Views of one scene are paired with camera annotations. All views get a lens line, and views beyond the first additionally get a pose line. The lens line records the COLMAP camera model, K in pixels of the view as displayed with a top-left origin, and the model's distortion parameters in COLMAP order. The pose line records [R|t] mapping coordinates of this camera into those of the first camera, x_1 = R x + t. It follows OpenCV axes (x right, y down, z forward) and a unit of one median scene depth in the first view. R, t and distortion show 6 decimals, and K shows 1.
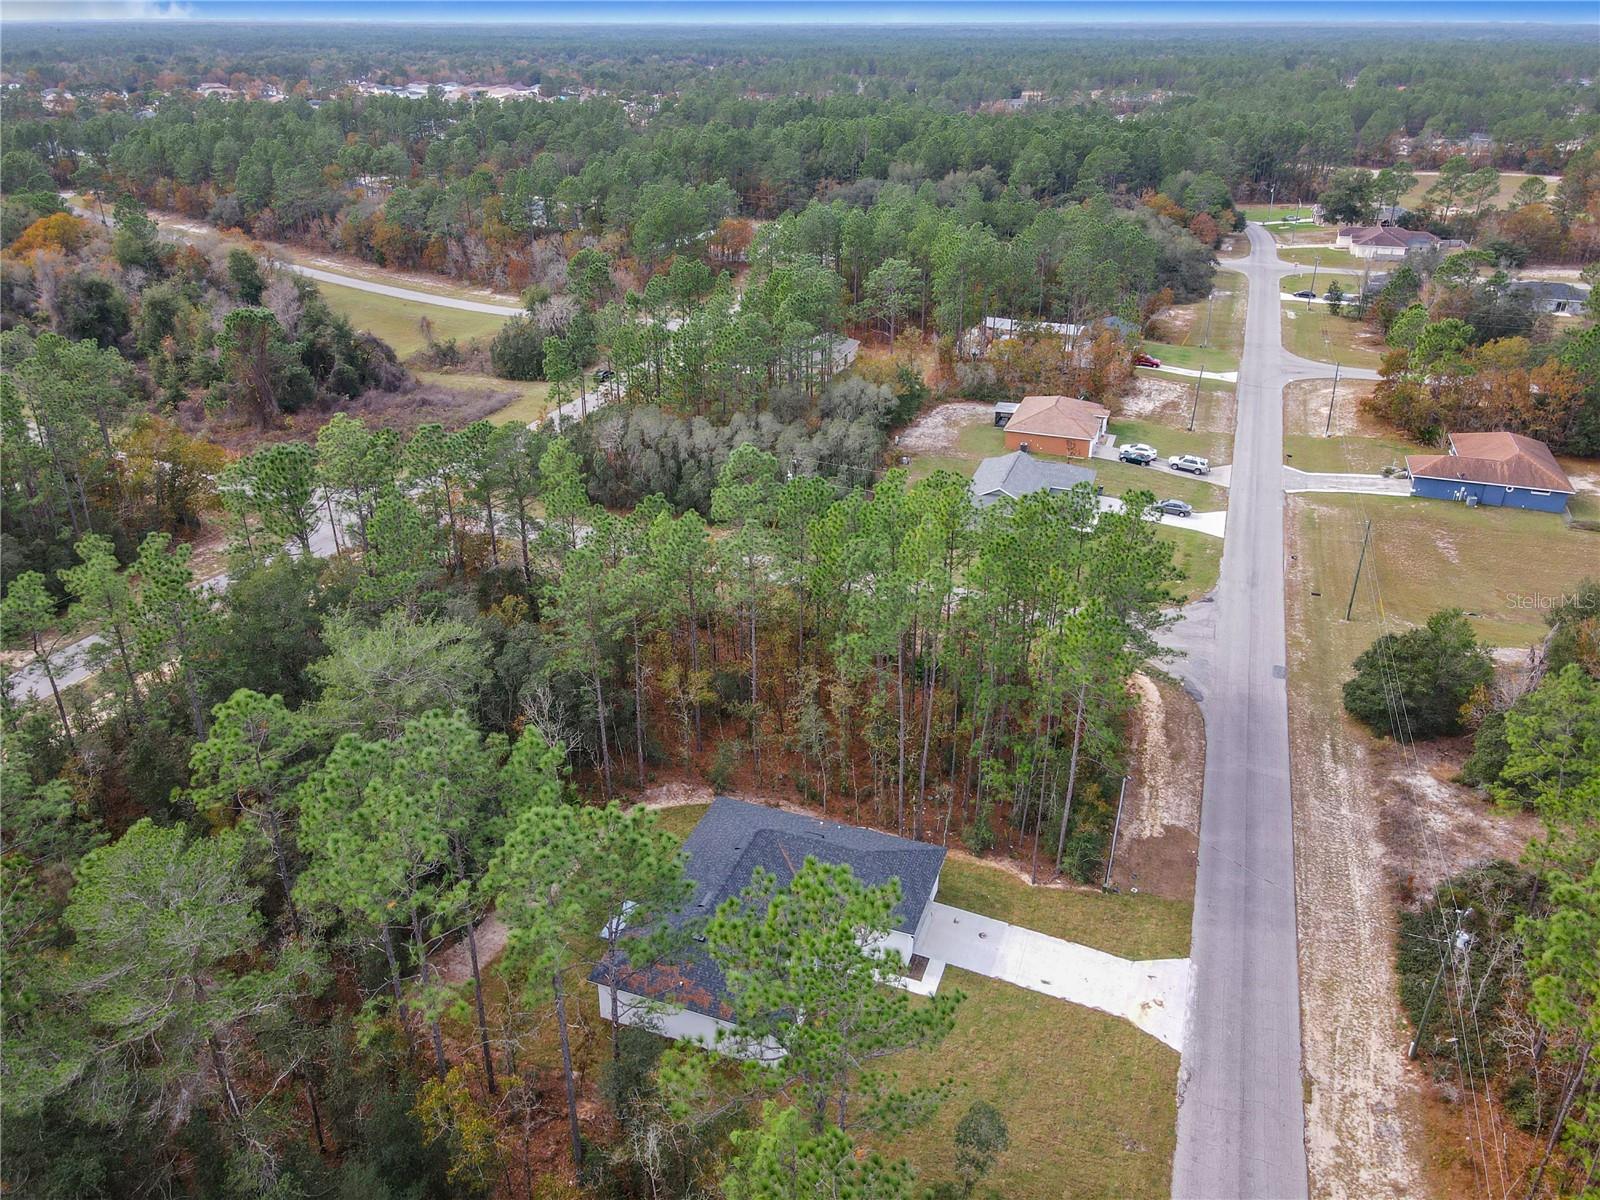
lens RADIAL K [[1156.6, 0, 800.0], [0, 1156.6, 600.0], [0, 0, 1]] dist [0.022148, 0.000756]
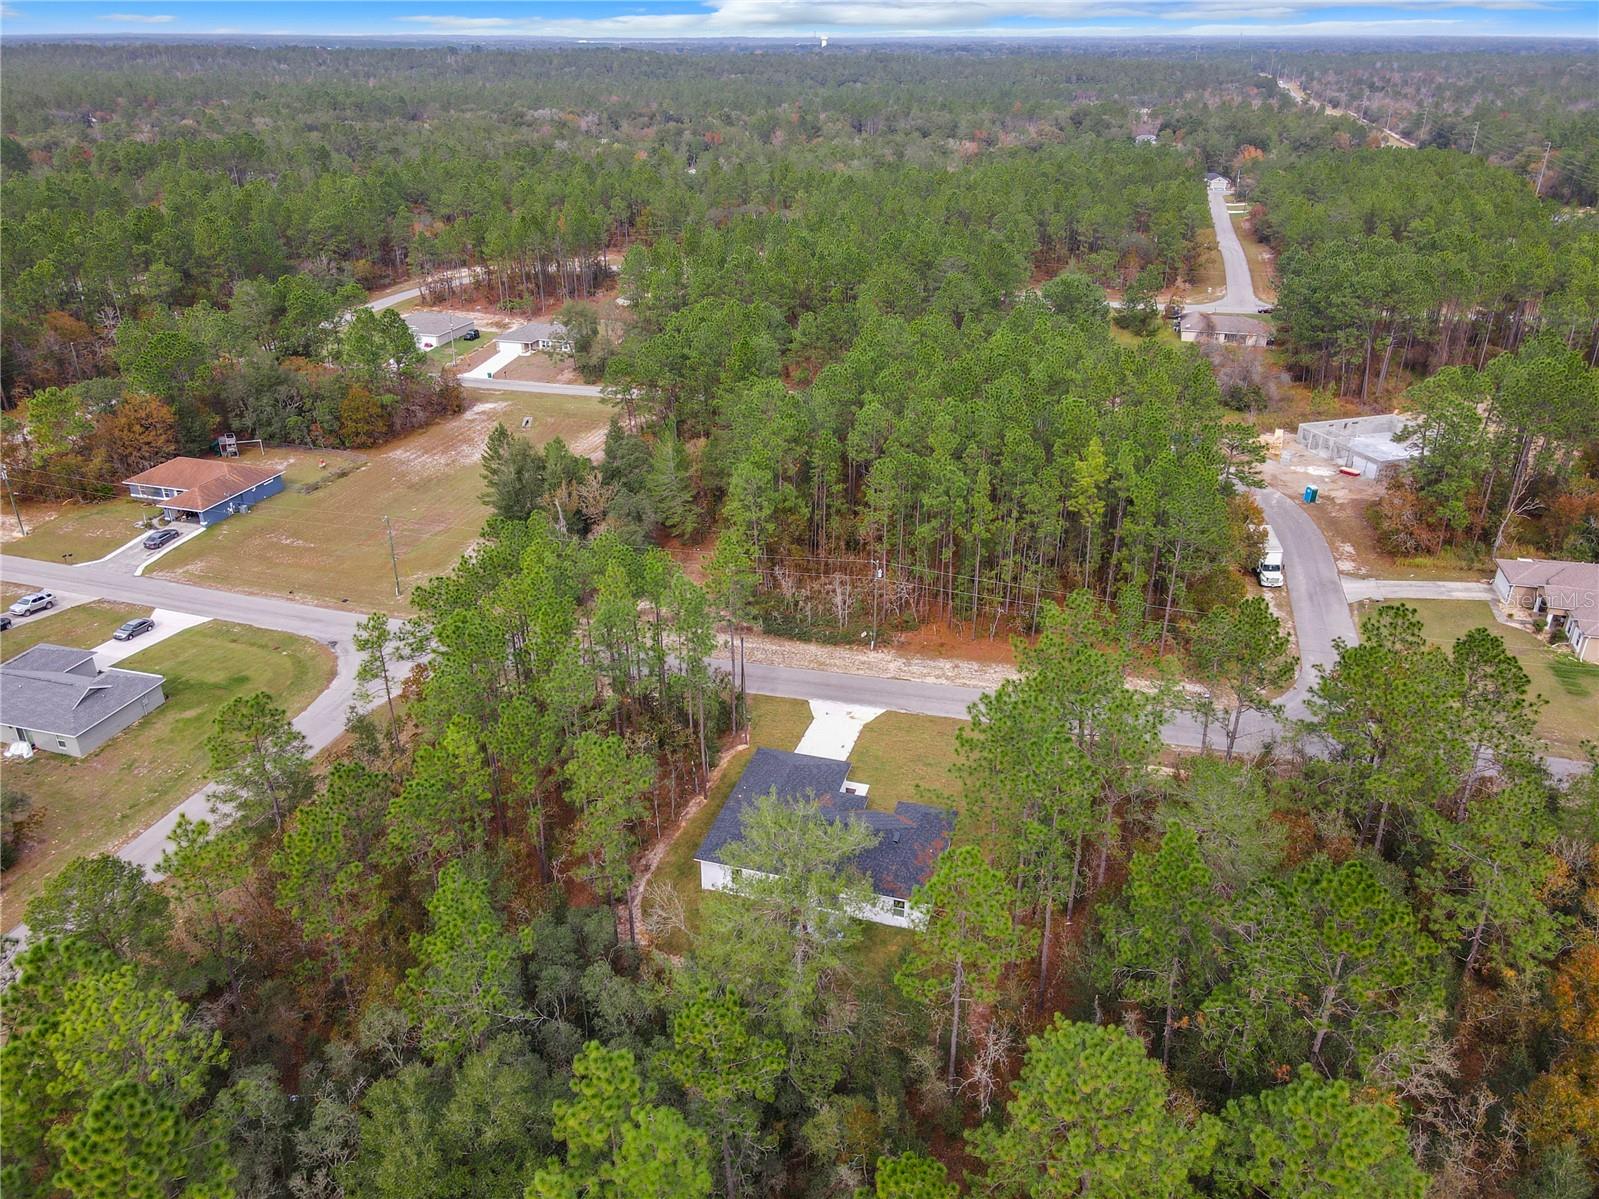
lens RADIAL K [[1183.7, 0, 796.2], [0, 1183.7, 560.7], [0, 0, 1]] dist [0.050995, -0.040227]
pose [[-0.052399, -0.408833, 0.911103, -0.532926], [0.441639, 0.808800, 0.388327, -0.246012], [-0.895662, 0.422727, 0.138176, 0.329430]]
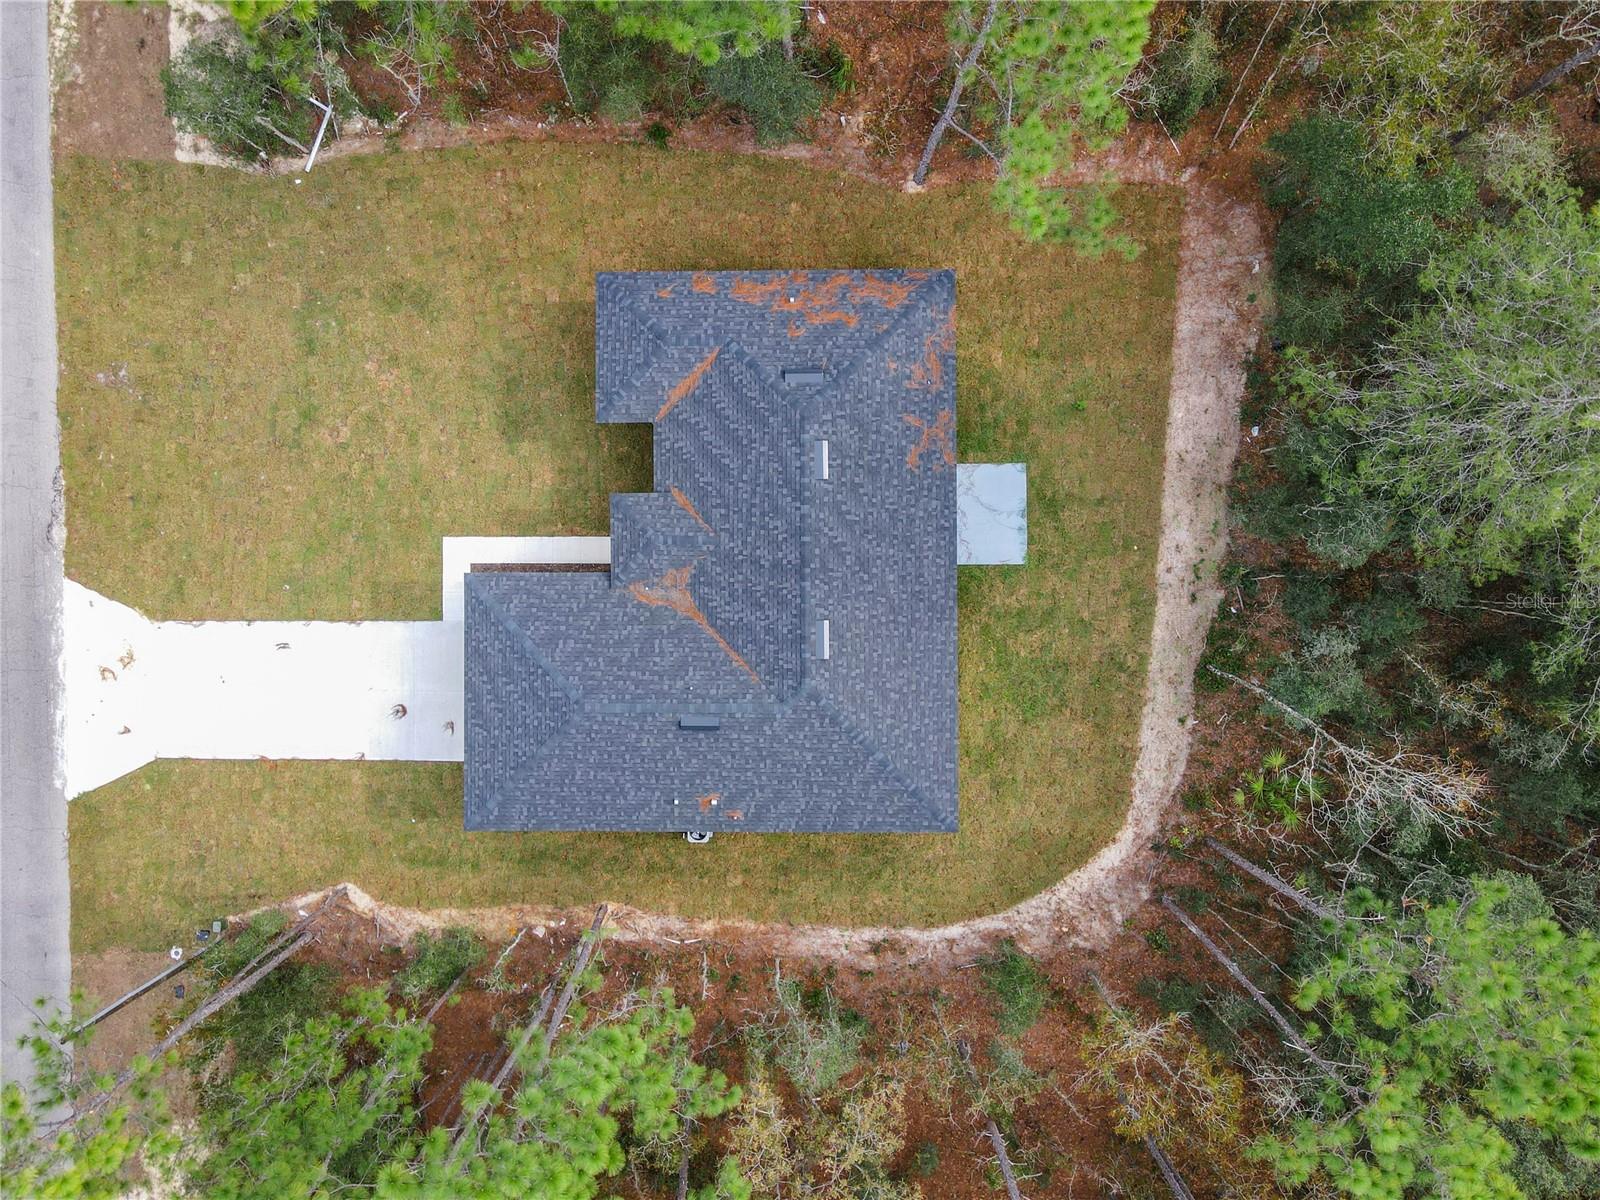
lens RADIAL K [[1184.4, 0, 796.7], [0, 1184.4, 561.1], [0, 0, 1]] dist [0.050995, -0.040227]
pose [[-0.937593, 0.347178, 0.019661, -0.030737], [-0.134480, -0.414158, 0.900216, -0.113377], [0.320678, 0.841392, 0.435000, 0.354638]]
